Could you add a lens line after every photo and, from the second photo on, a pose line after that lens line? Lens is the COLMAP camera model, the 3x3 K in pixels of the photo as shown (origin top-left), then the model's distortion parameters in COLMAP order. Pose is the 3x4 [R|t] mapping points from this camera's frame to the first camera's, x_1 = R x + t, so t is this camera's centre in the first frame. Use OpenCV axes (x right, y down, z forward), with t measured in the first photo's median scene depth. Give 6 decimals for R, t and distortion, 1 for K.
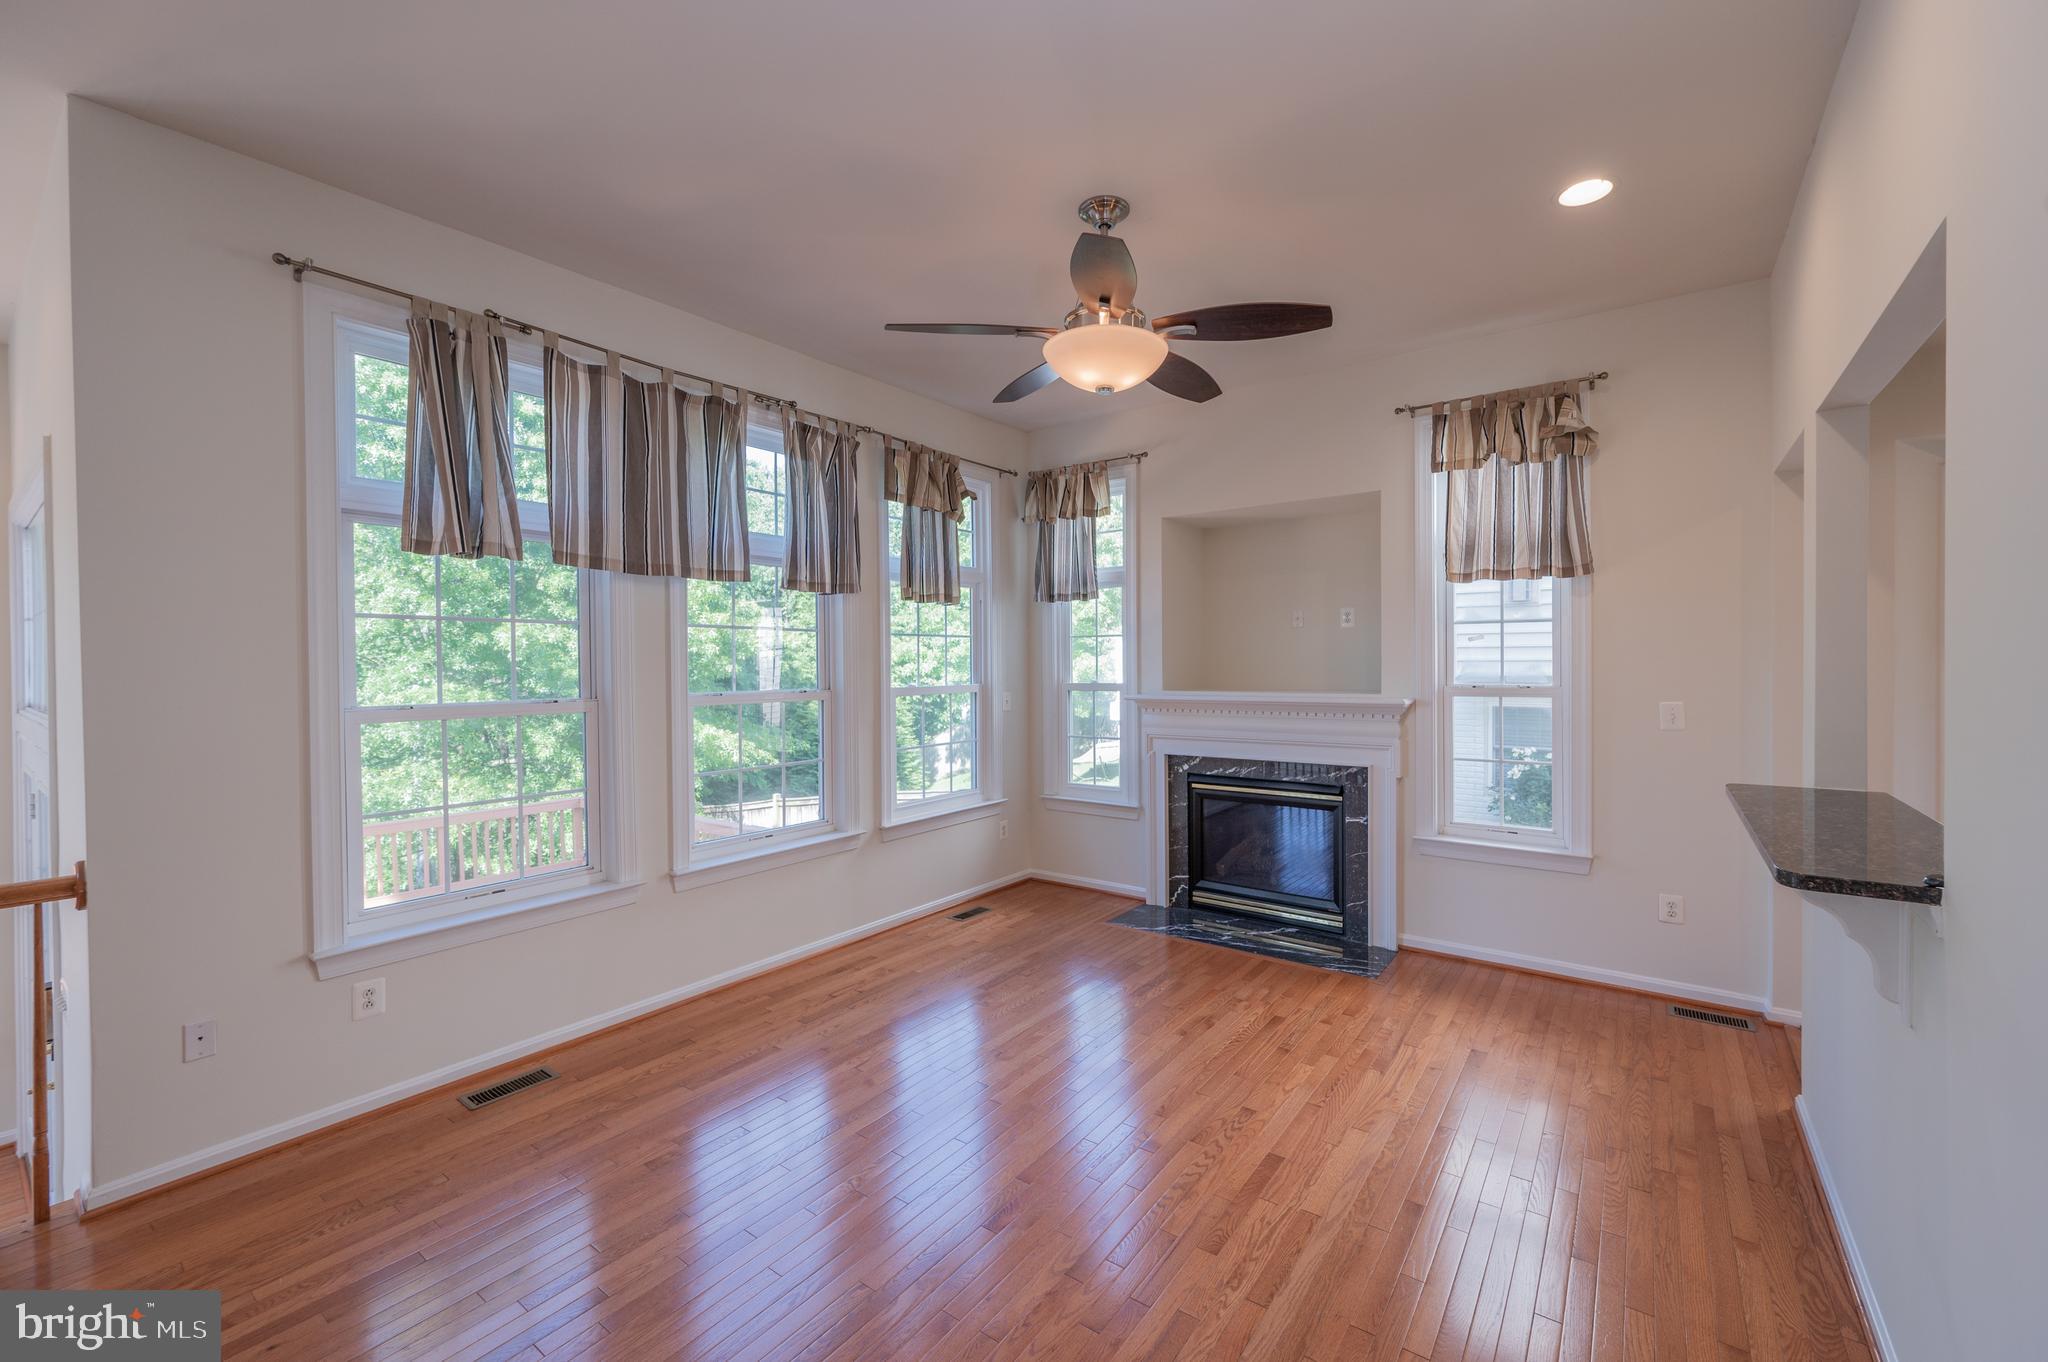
lens RADIAL K [[820.5, 0, 1029.3], [0, 820.5, 679.4], [0, 0, 1]] dist [0.000690, -0.000273]
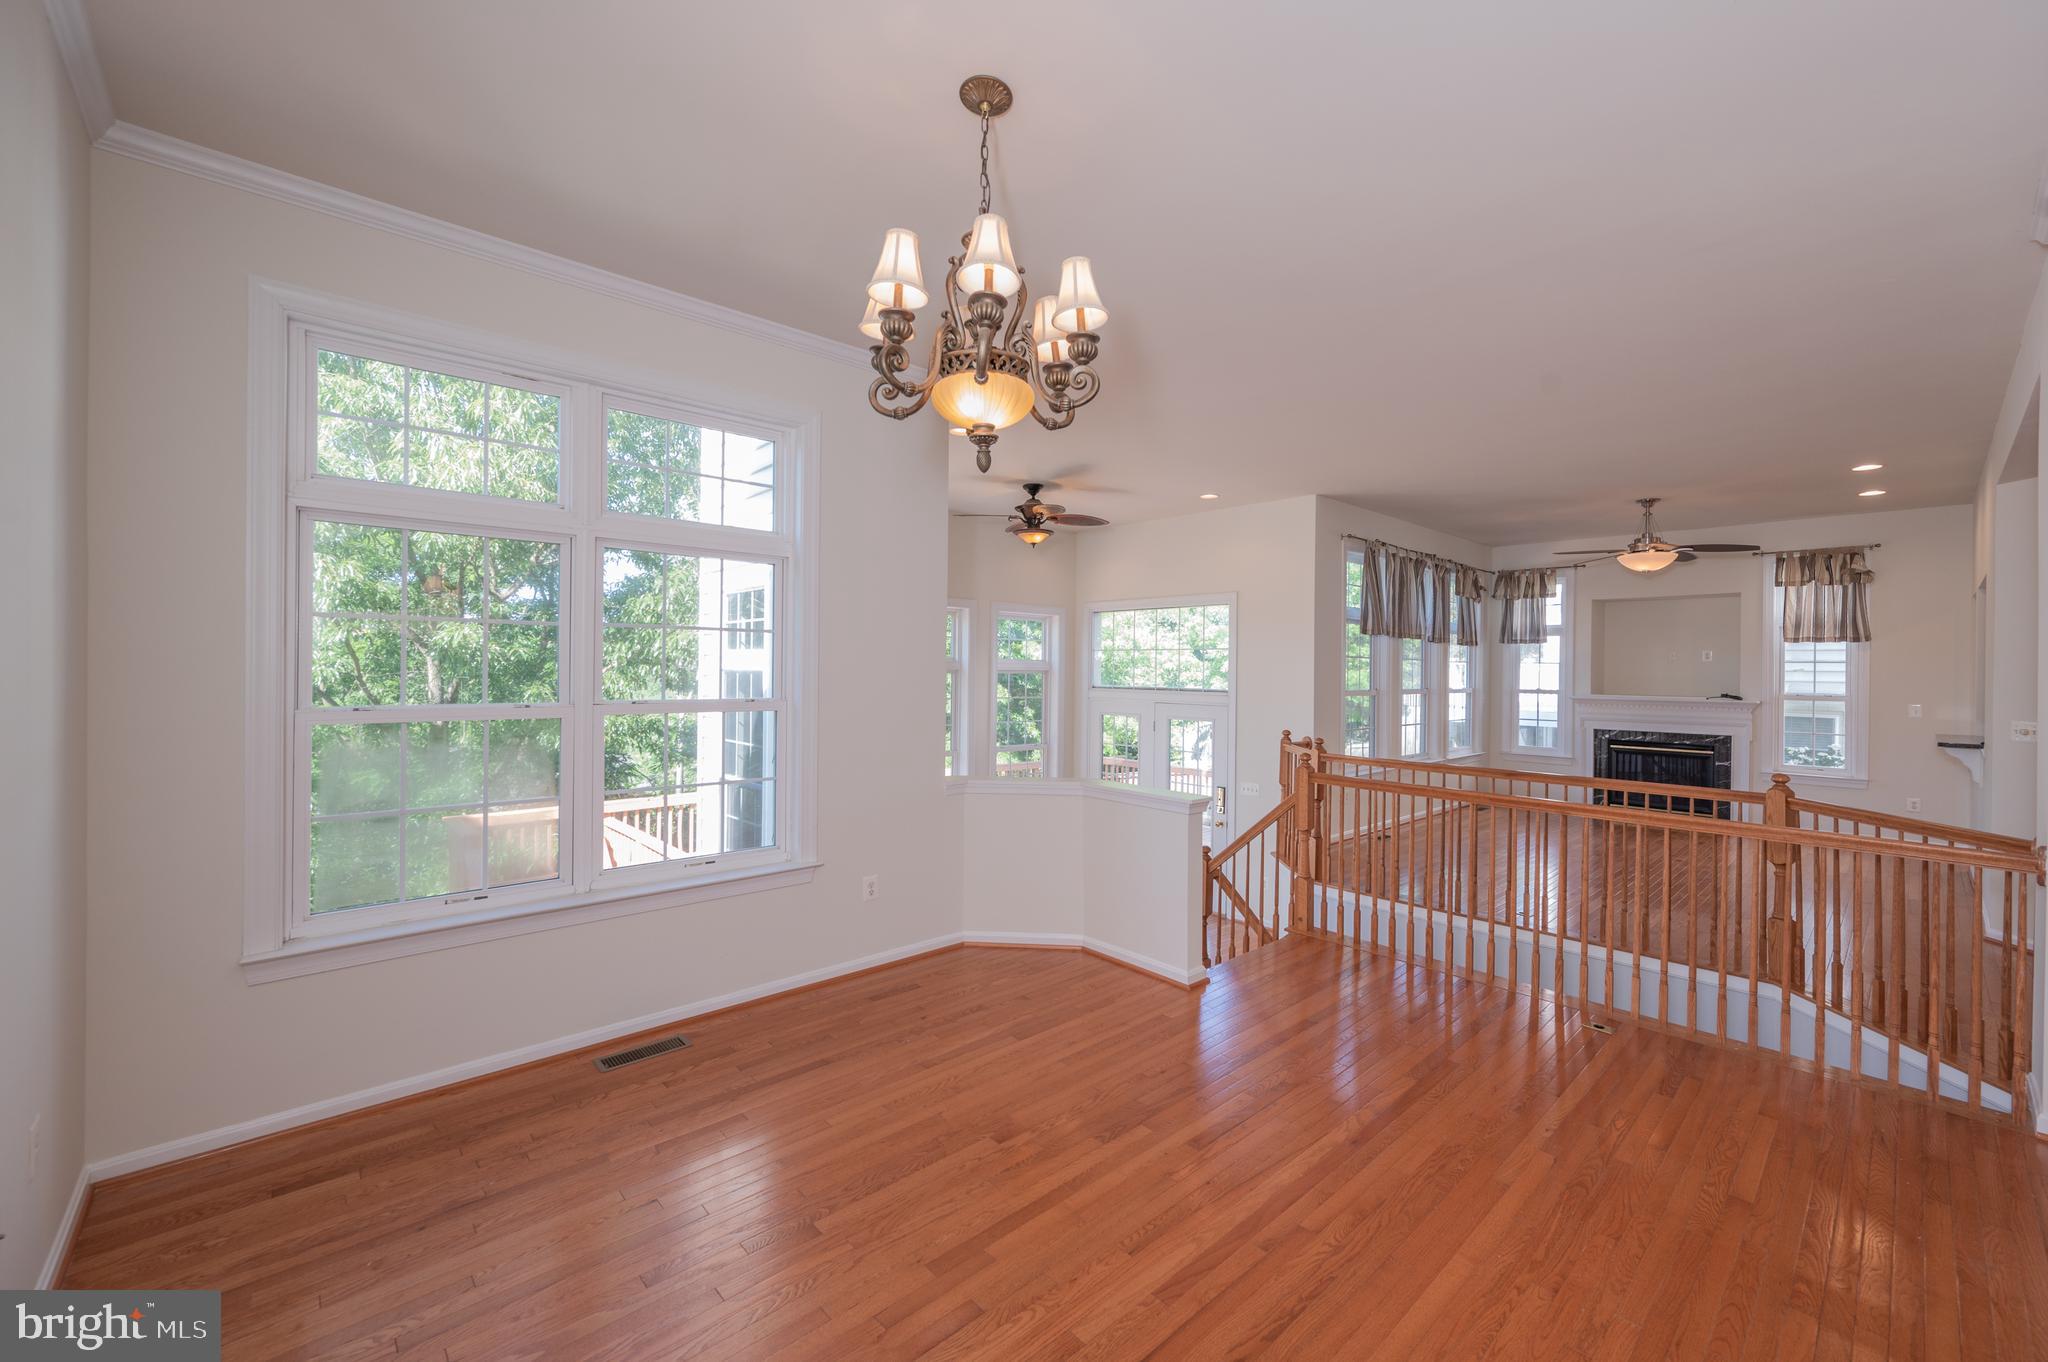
lens RADIAL K [[820.5, 0, 1017.2], [0, 820.5, 671.1], [0, 0, 1]] dist [0.000690, -0.000273]
pose [[0.988381, 0.015837, -0.151169, -1.020006], [-0.017579, 0.999794, -0.010192, 0.004397], [0.150976, 0.012731, 0.988455, -1.238535]]
